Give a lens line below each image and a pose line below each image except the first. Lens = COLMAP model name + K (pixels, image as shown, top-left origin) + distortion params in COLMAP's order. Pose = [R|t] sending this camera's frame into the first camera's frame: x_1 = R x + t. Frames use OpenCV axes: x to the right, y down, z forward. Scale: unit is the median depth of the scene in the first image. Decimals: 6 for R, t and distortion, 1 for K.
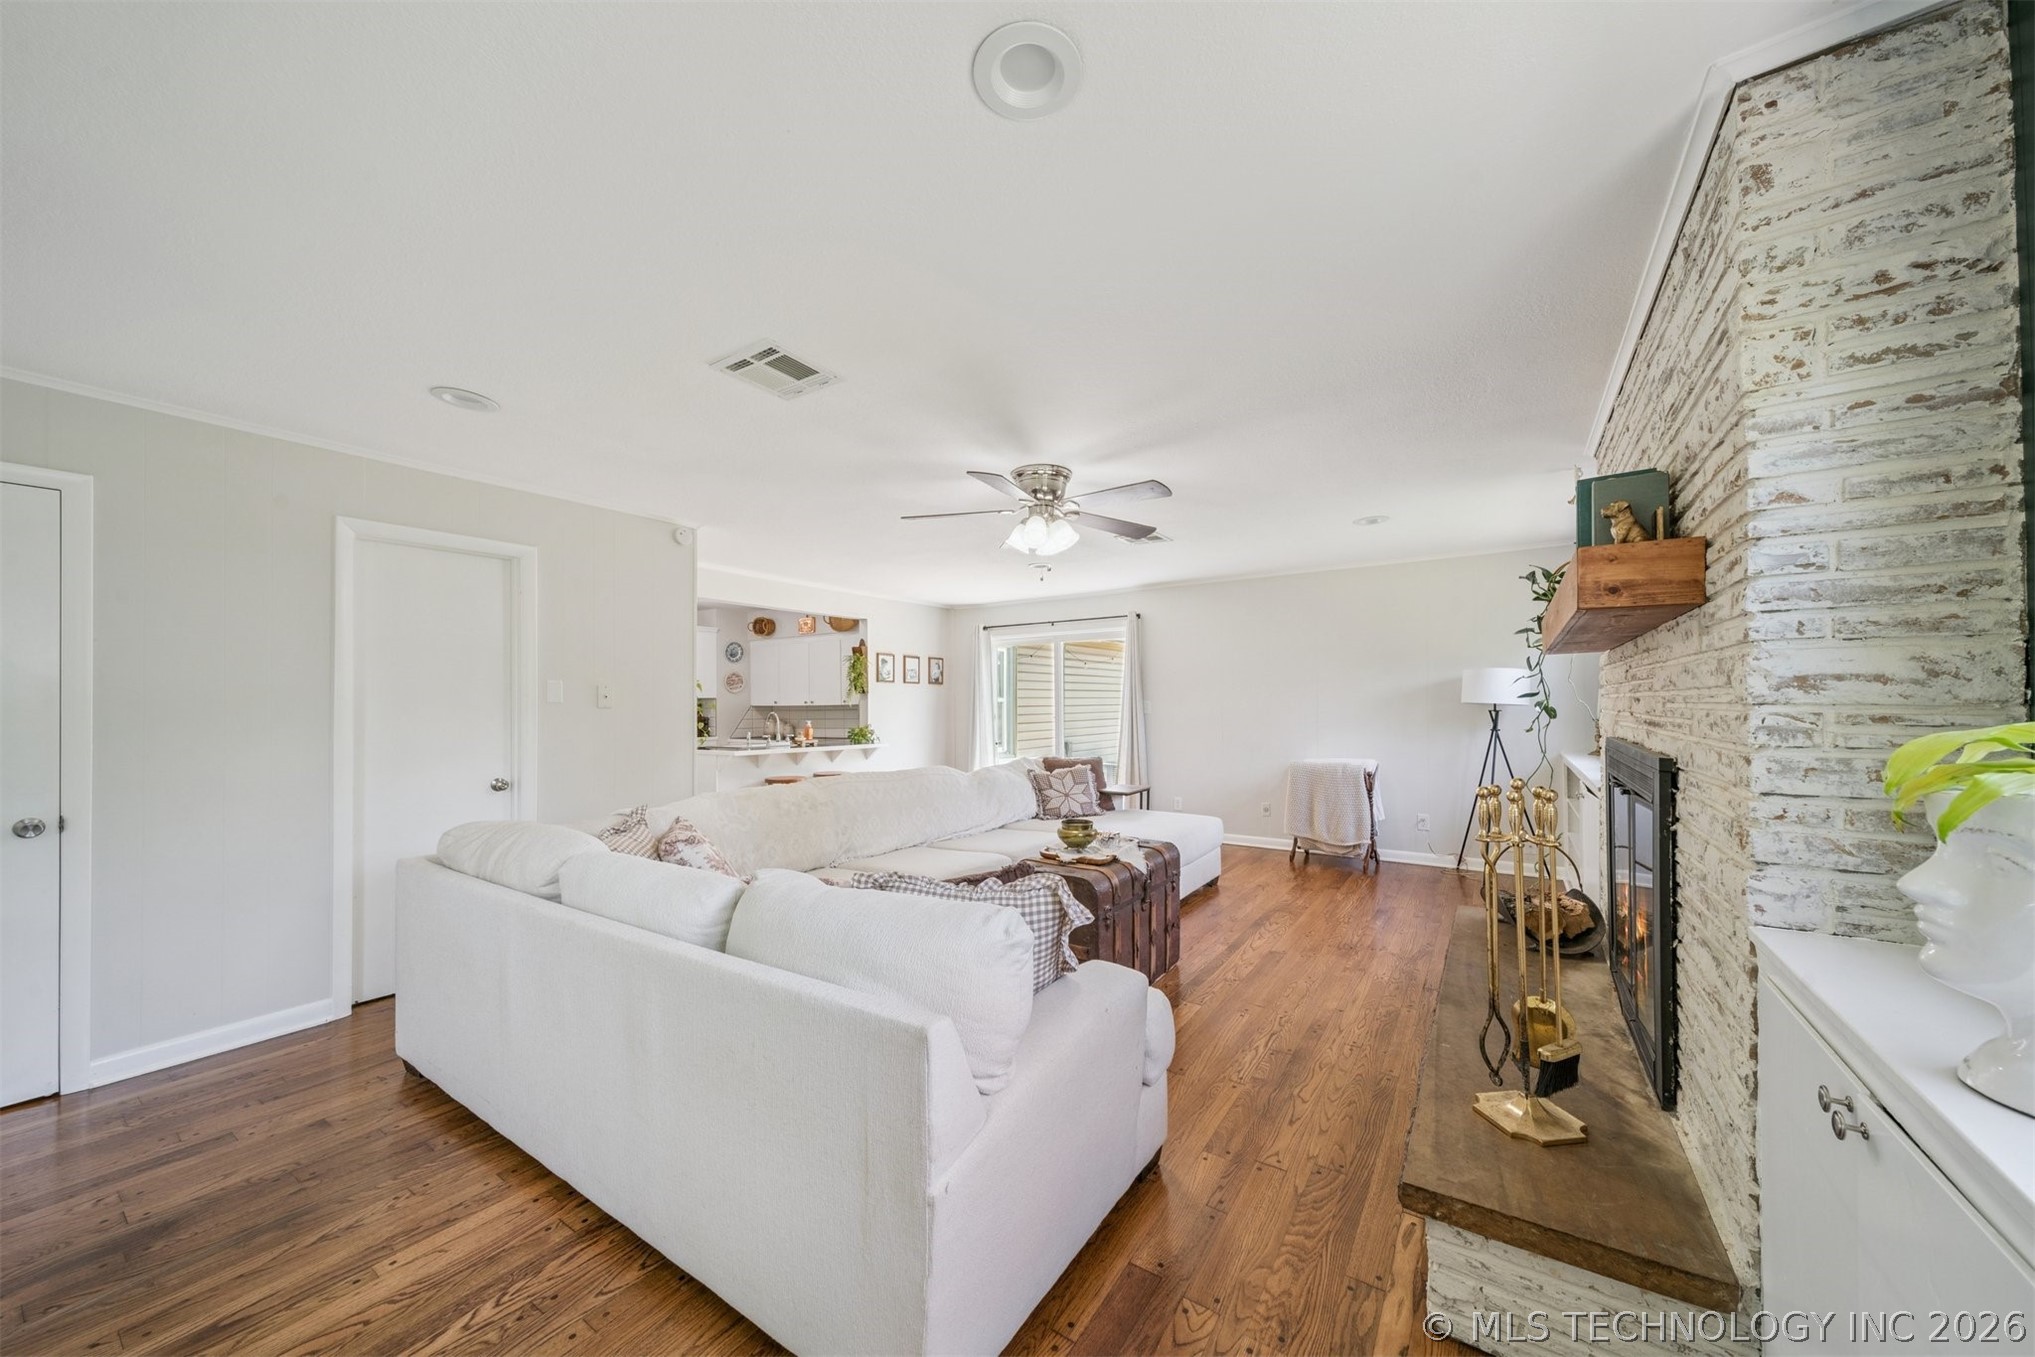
lens RADIAL K [[714.6, 0, 1026.1], [0, 714.6, 699.1], [0, 0, 1]] dist [0.001123, -0.000298]
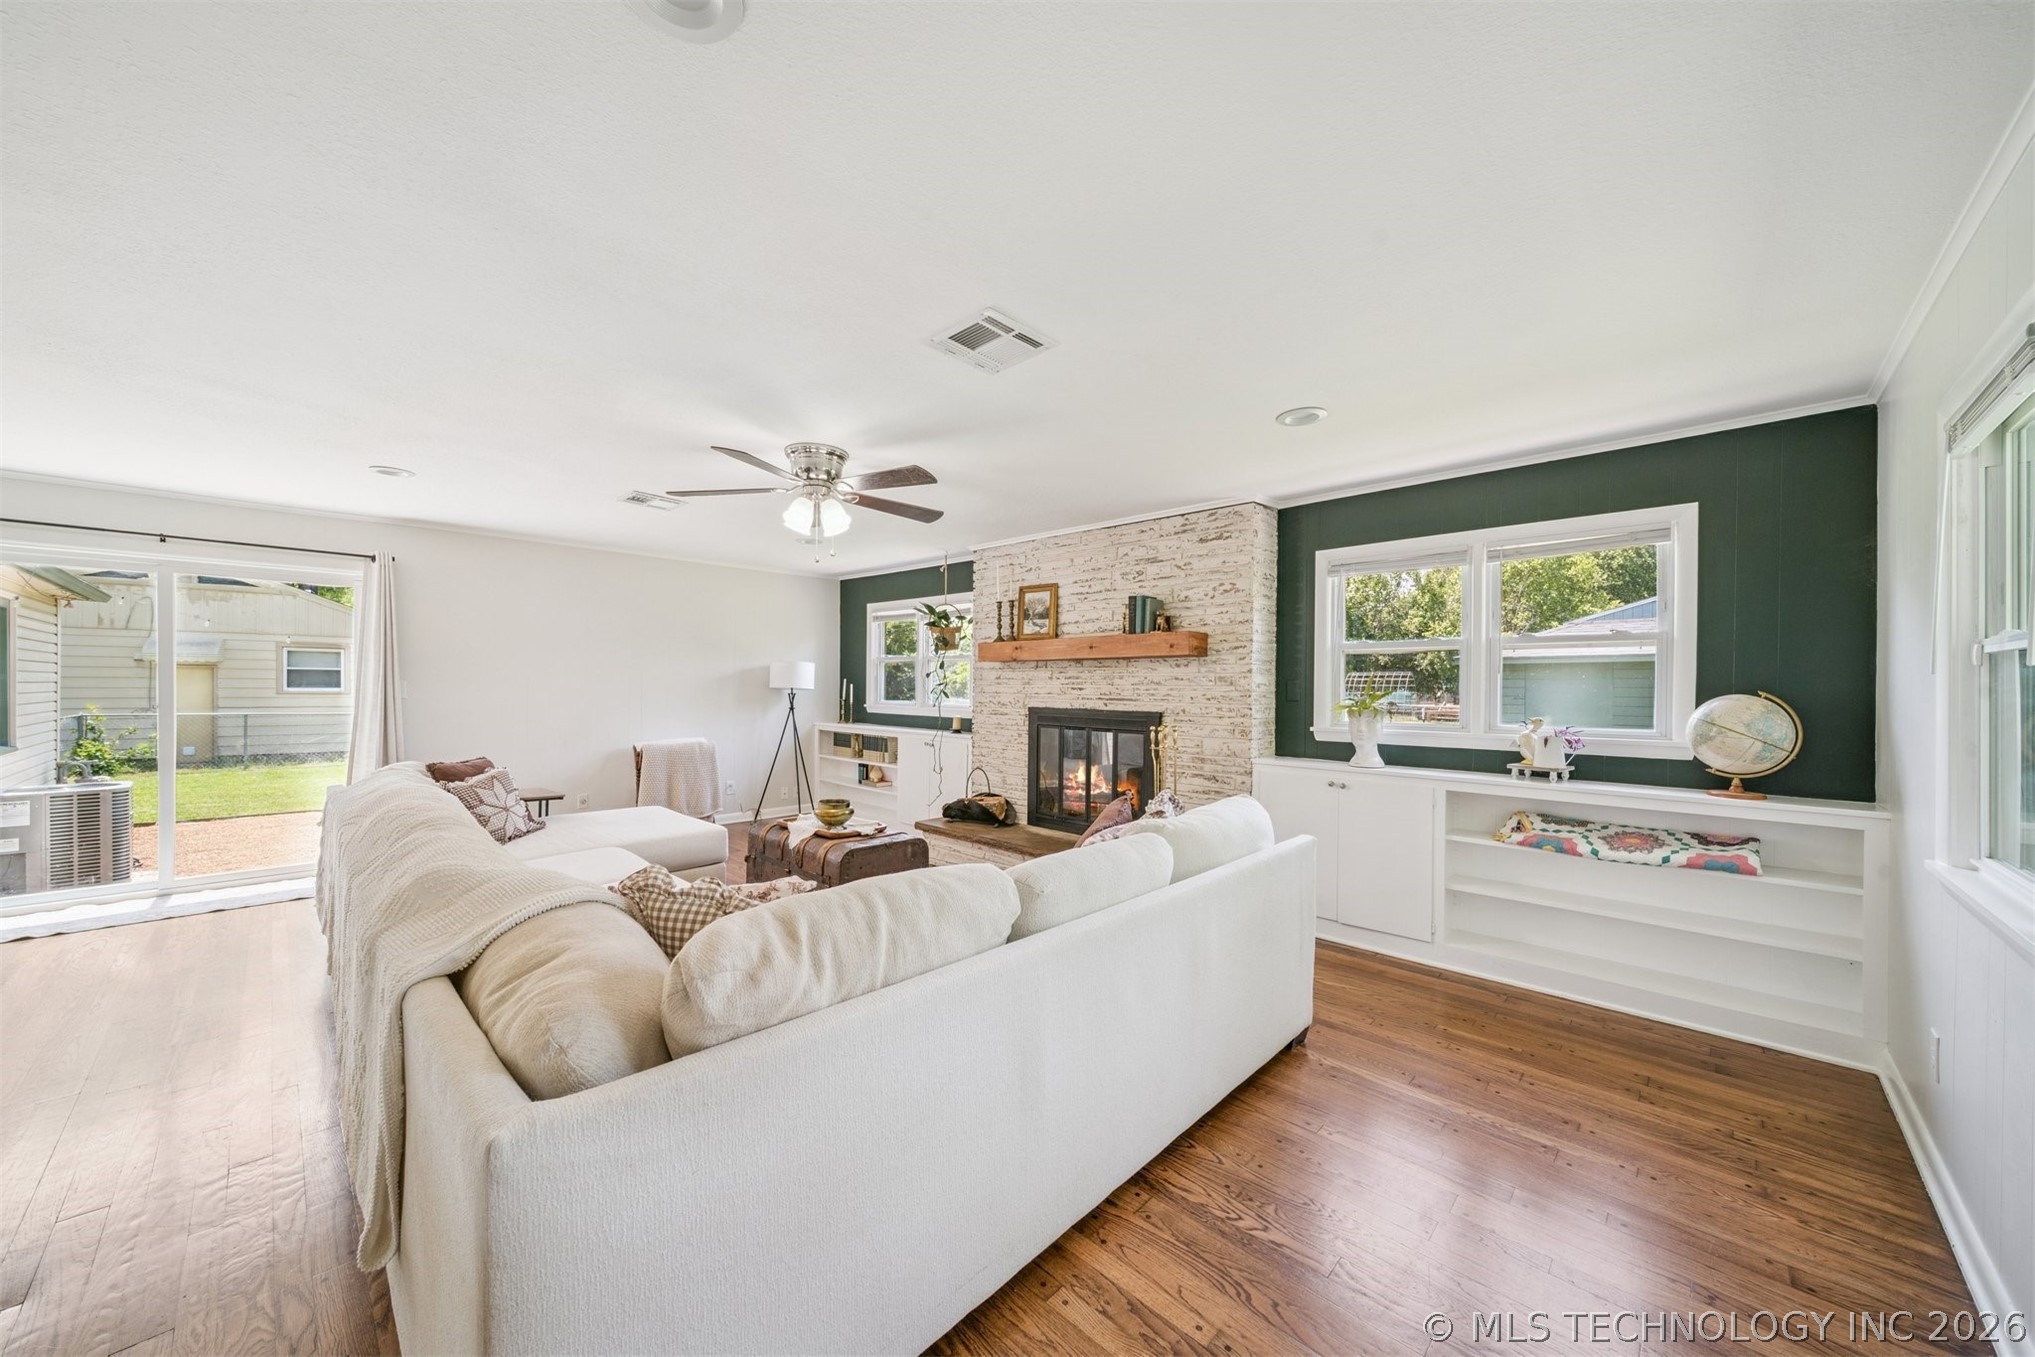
lens RADIAL K [[716.9, 0, 1034.5], [0, 716.9, 687.0], [0, 0, 1]] dist [0.001710, -0.000018]
pose [[0.162073, 0.017777, 0.986619, -1.599646], [-0.026369, 0.999559, -0.013679, 0.028497], [-0.986426, -0.023799, 0.162471, 0.961912]]
